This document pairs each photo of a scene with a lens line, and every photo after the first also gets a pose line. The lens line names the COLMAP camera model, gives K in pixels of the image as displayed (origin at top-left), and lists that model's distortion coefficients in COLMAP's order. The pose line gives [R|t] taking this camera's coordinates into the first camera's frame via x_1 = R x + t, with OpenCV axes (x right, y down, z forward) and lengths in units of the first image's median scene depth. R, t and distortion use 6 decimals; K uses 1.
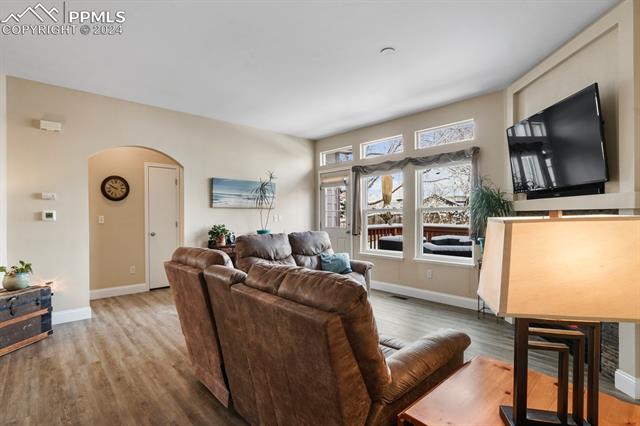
lens RADIAL K [[310.7, 0, 322.8], [0, 310.7, 216.9], [0, 0, 1]] dist [-0.024832, 0.007358]
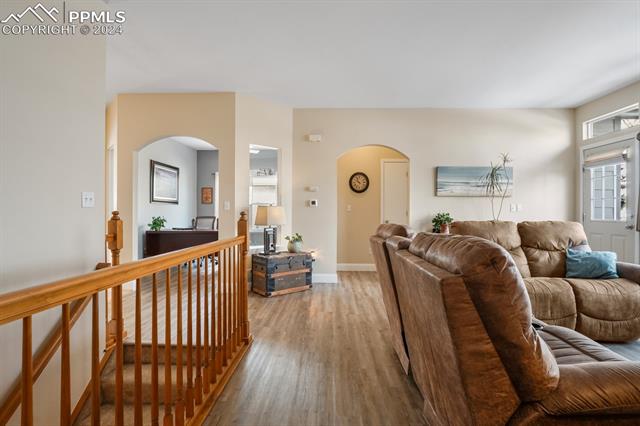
lens RADIAL K [[310.7, 0, 318.5], [0, 310.7, 213.0], [0, 0, 1]] dist [-0.024832, 0.007358]
pose [[0.706304, 0.008091, -0.707863, 0.119357], [-0.012019, 0.999928, -0.000563, 0.042321], [0.707807, 0.008905, 0.706350, 0.024238]]
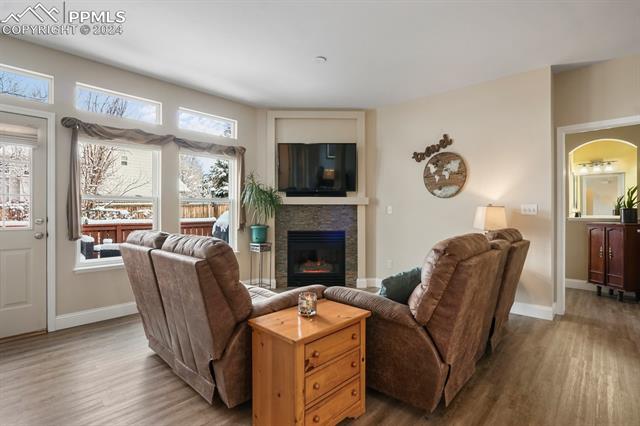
lens RADIAL K [[310.7, 0, 321.3], [0, 310.7, 213.6], [0, 0, 1]] dist [-0.024832, 0.007358]
pose [[-0.075245, -0.001230, 0.997164, -0.783827], [0.005791, 0.999982, 0.001670, 0.020892], [-0.997148, 0.005900, -0.075236, 0.925233]]
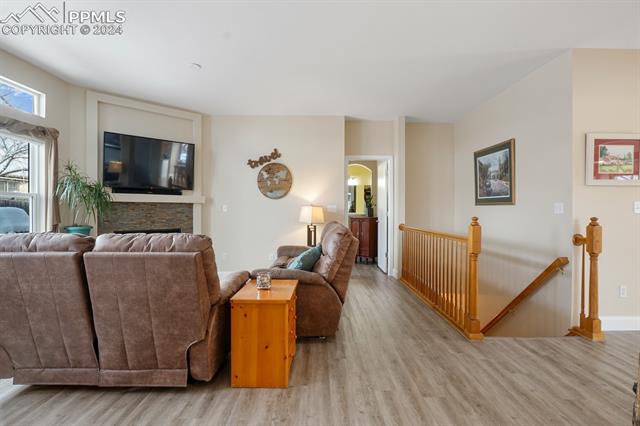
lens RADIAL K [[310.7, 0, 318.6], [0, 310.7, 212.3], [0, 0, 1]] dist [-0.024832, 0.007358]
pose [[-0.730855, -0.001105, 0.682532, -0.816700], [0.005693, 0.999954, 0.007716, 0.019100], [-0.682509, 0.009525, -0.730815, 1.326336]]
